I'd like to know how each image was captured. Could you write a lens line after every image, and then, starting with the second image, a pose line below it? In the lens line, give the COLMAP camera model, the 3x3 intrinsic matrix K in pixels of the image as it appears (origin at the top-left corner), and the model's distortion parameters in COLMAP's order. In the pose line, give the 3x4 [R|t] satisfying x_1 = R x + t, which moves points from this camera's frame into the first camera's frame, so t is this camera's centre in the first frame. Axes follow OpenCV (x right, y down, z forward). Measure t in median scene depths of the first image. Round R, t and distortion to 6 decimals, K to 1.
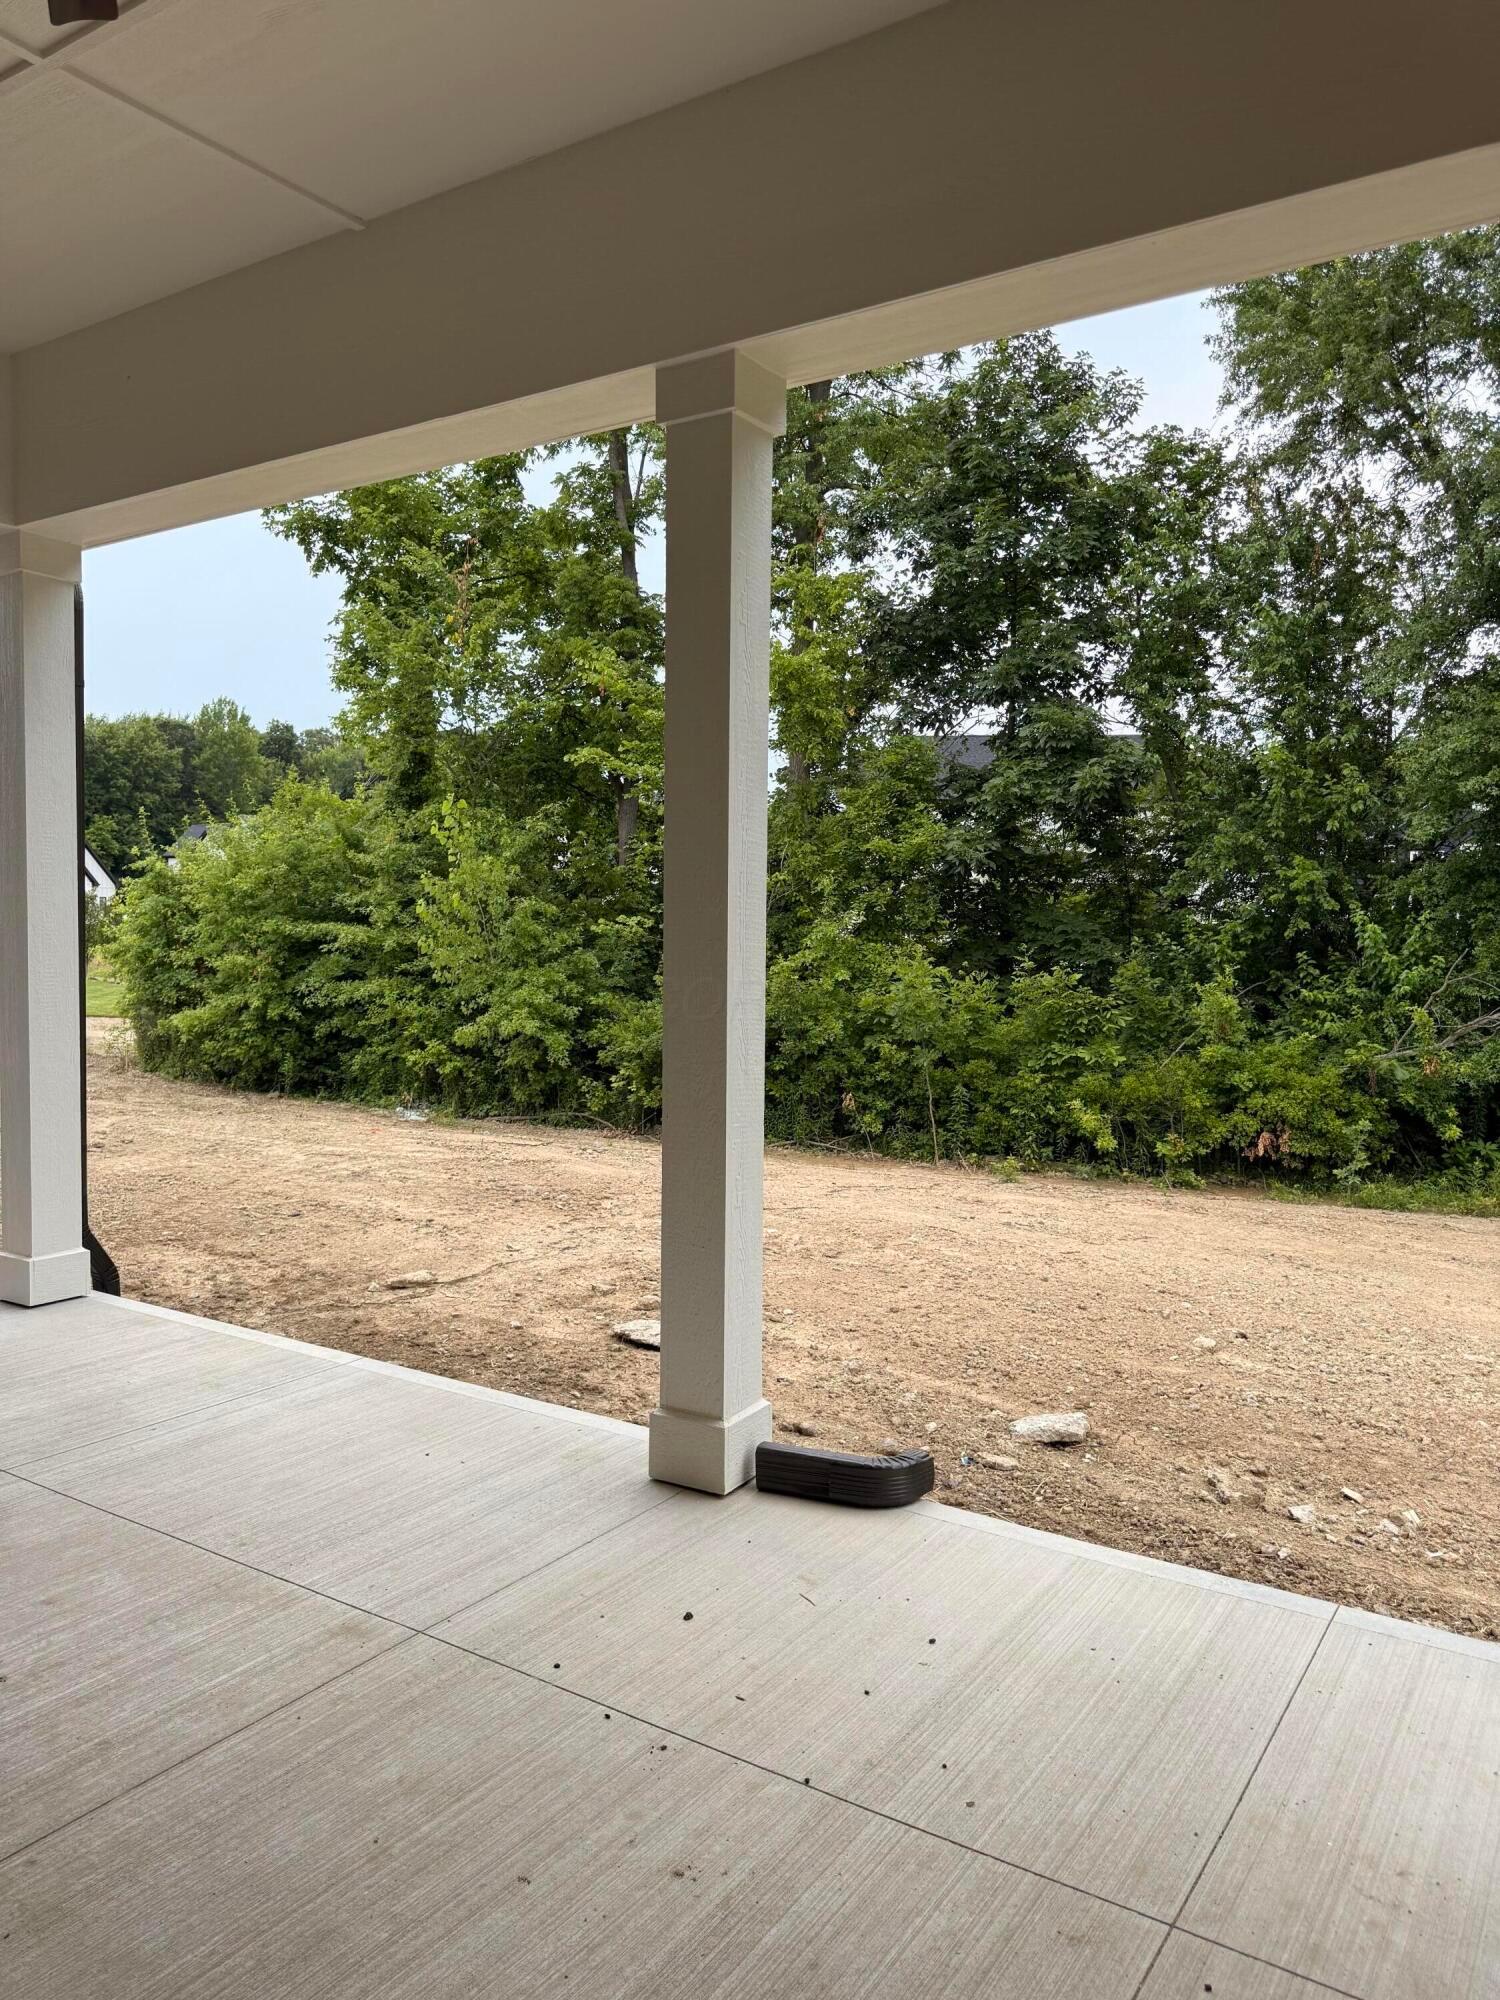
lens RADIAL K [[1418.7, 0, 750.0], [0, 1418.7, 1000.0], [0, 0, 1]] dist [0.140897, -0.237692]
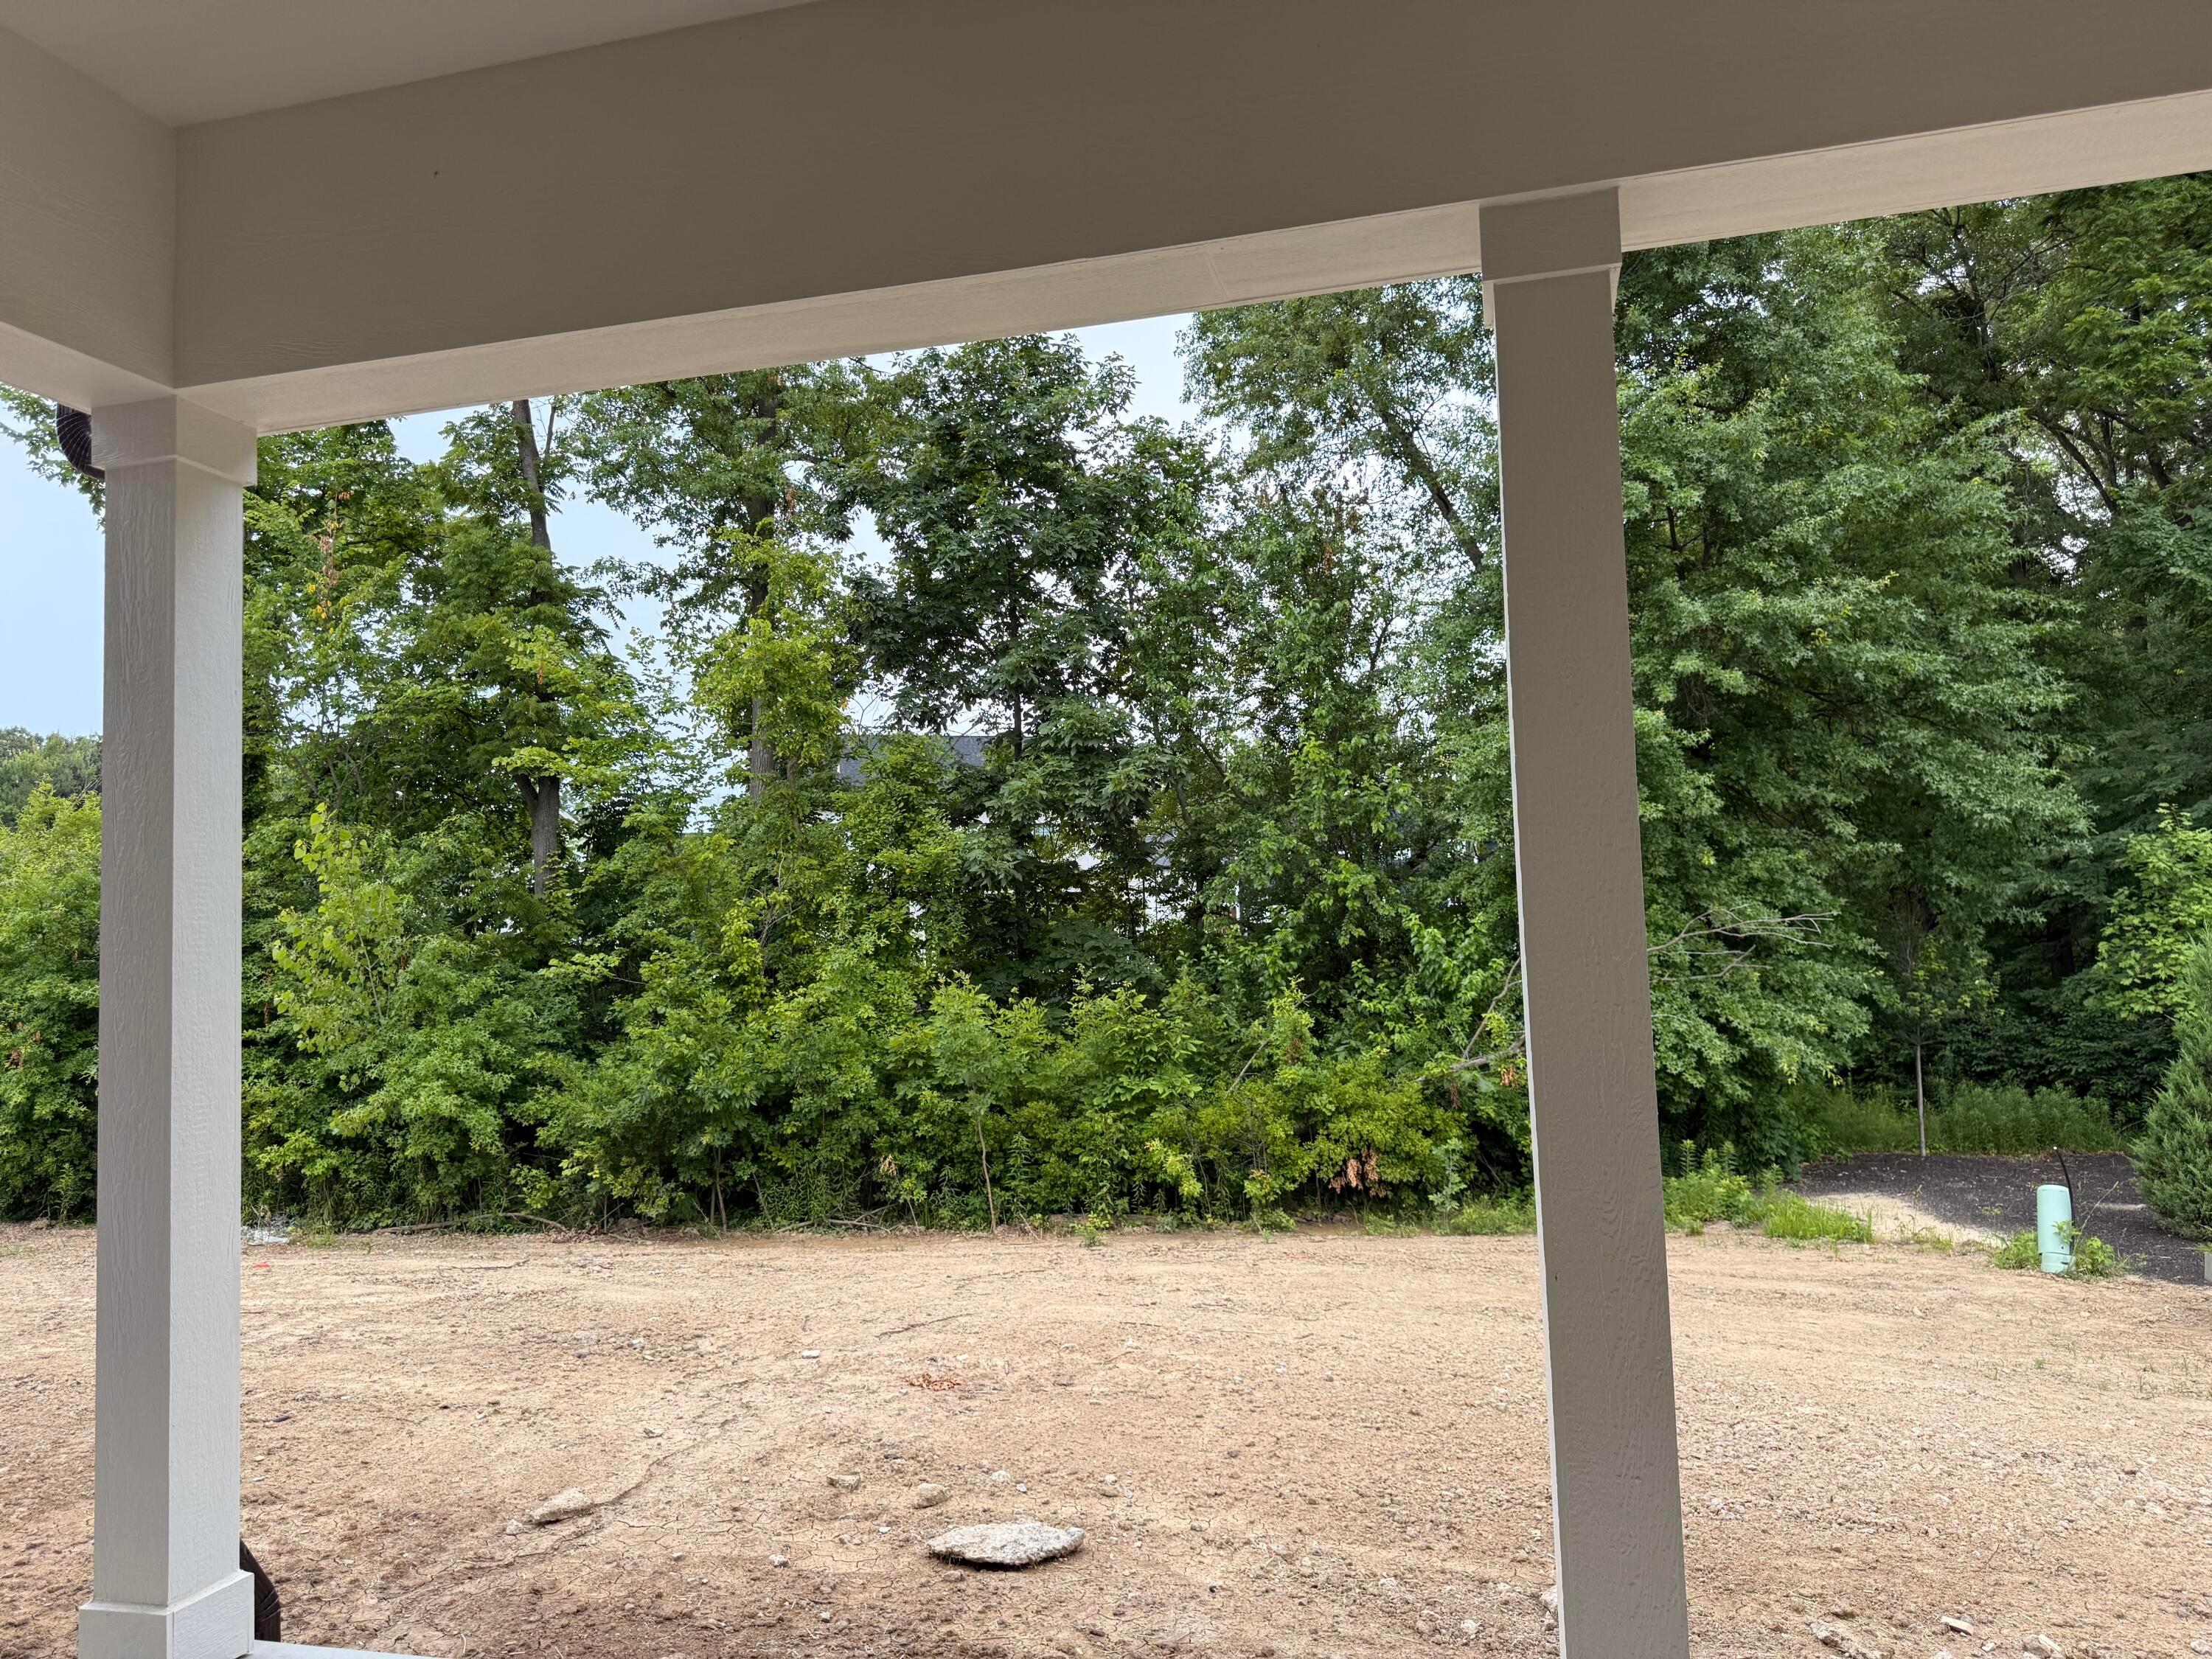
lens RADIAL K [[1569.1, 0, 1106.0], [0, 1569.1, 829.5], [0, 0, 1]] dist [0.140897, -0.237692]
pose [[0.948456, -0.019873, 0.316286, -0.094207], [0.058556, 0.991837, -0.113276, -0.010475], [-0.311453, 0.125958, 0.941877, 0.064755]]
